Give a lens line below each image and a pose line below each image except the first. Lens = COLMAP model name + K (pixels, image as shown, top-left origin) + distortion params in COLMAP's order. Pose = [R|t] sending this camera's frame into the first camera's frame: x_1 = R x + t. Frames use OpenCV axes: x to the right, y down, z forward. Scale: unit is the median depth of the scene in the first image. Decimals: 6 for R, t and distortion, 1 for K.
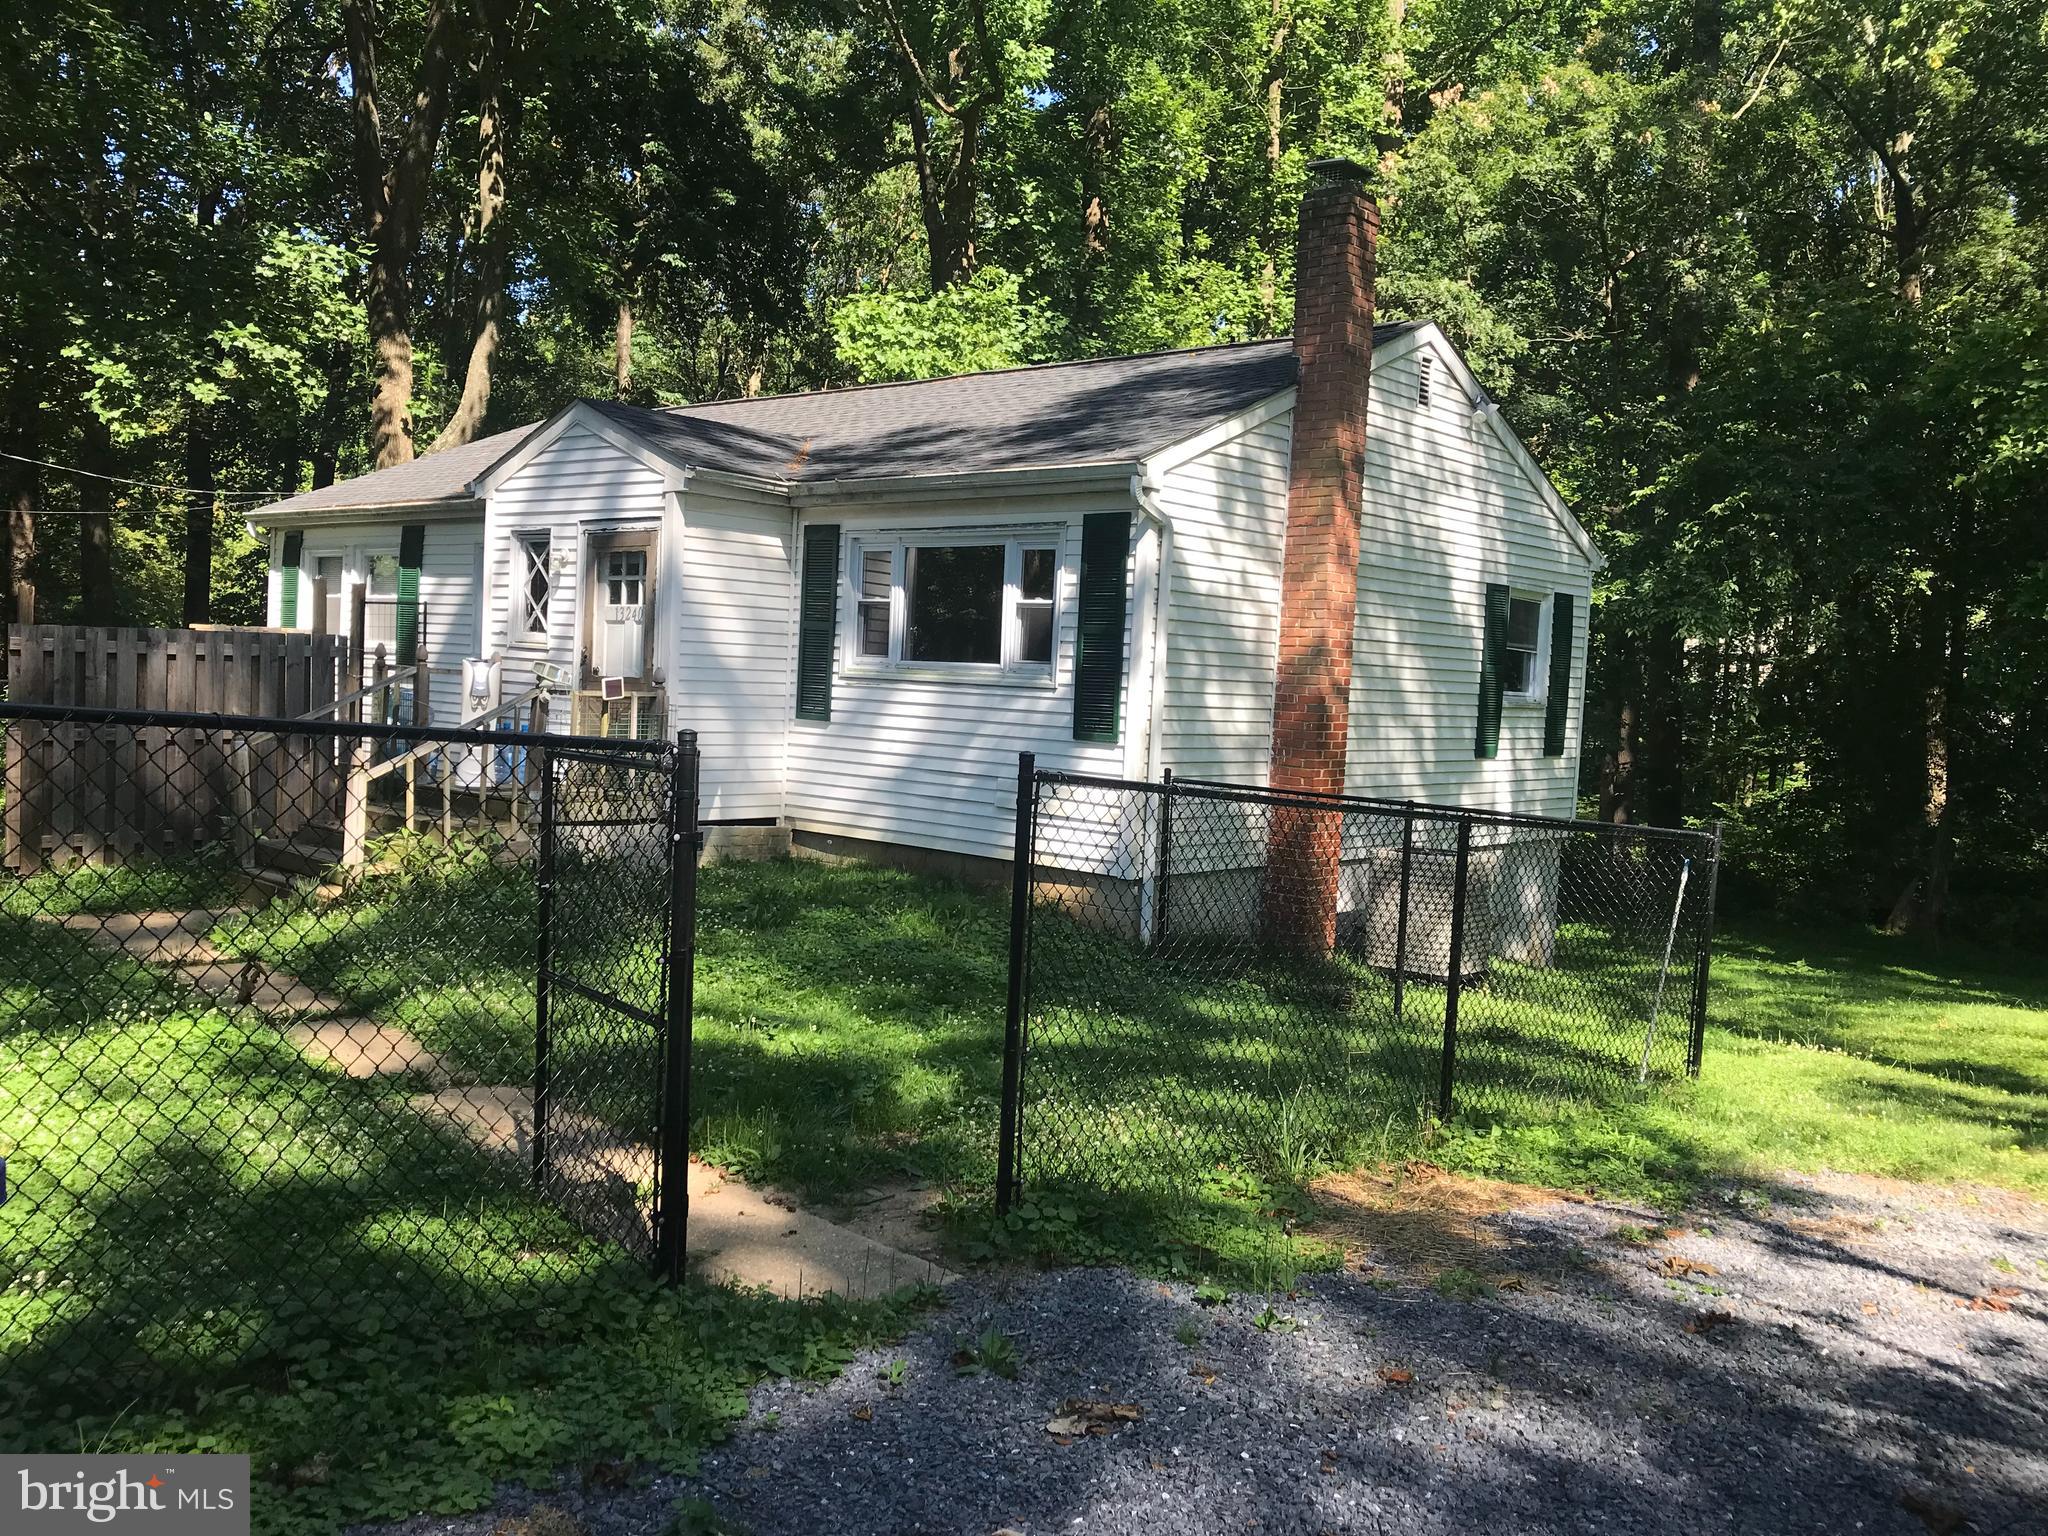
lens RADIAL K [[1689.7, 0, 1029.3], [0, 1689.7, 754.6], [0, 0, 1]] dist [0.009699, 0.009307]
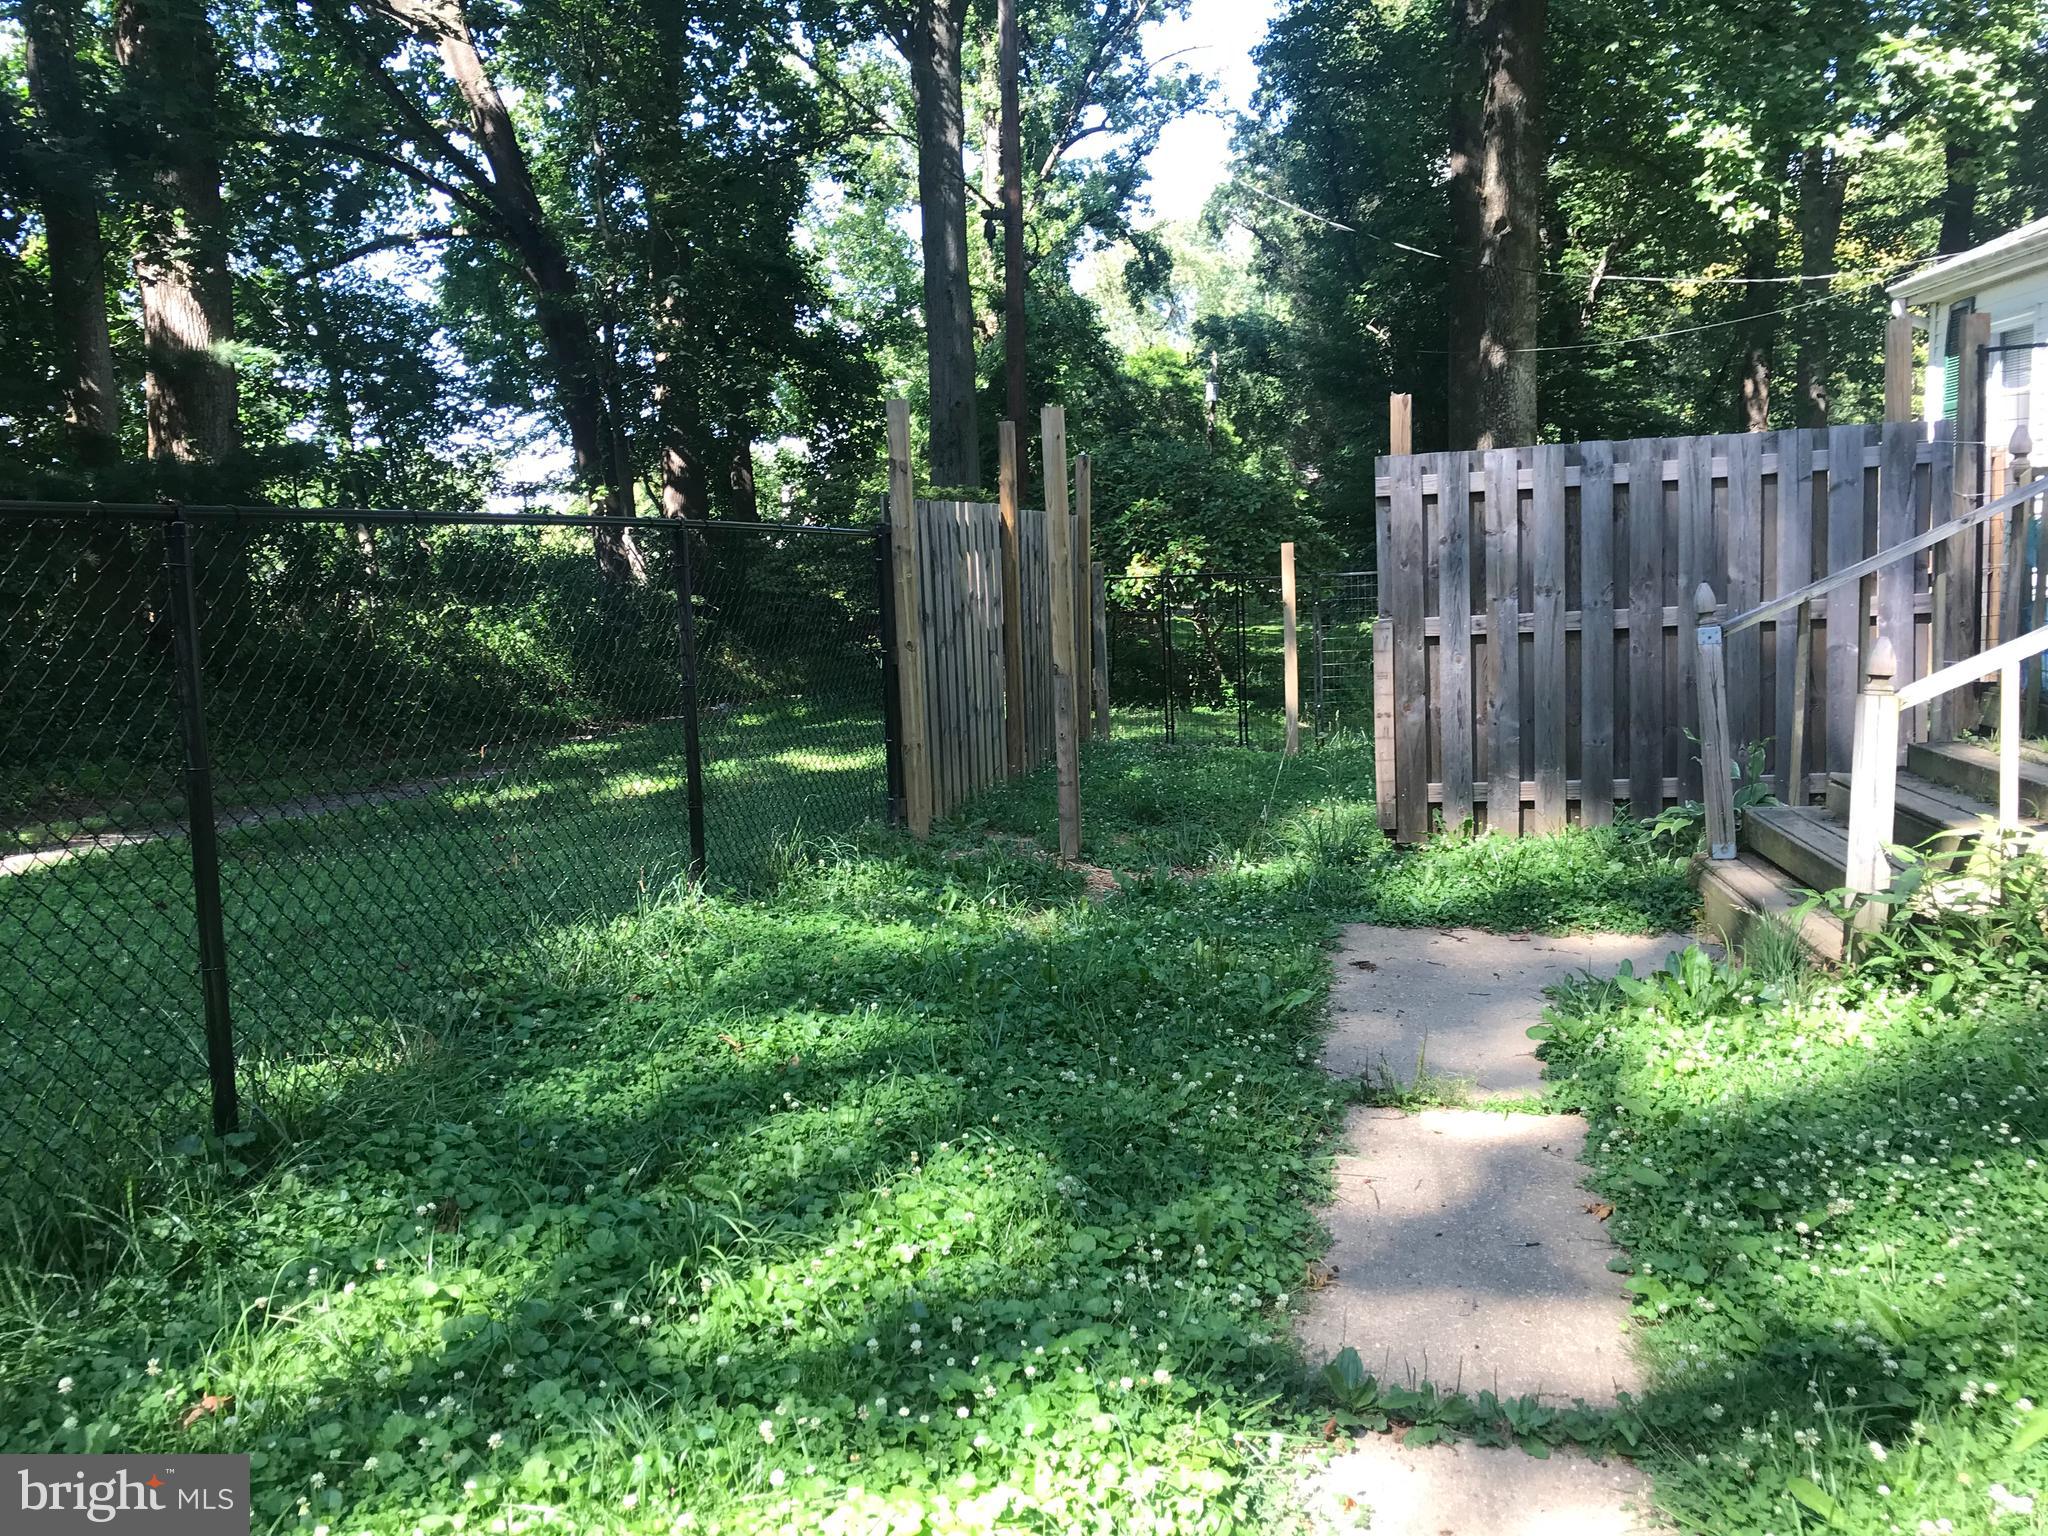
lens RADIAL K [[1689.7, 0, 1029.3], [0, 1689.7, 754.6], [0, 0, 1]] dist [0.009699, 0.009307]
pose [[0.570243, 0.036100, -0.820683, -0.078711], [0.026337, 0.997717, 0.062188, -0.003879], [0.821054, -0.057077, 0.567990, 0.286567]]
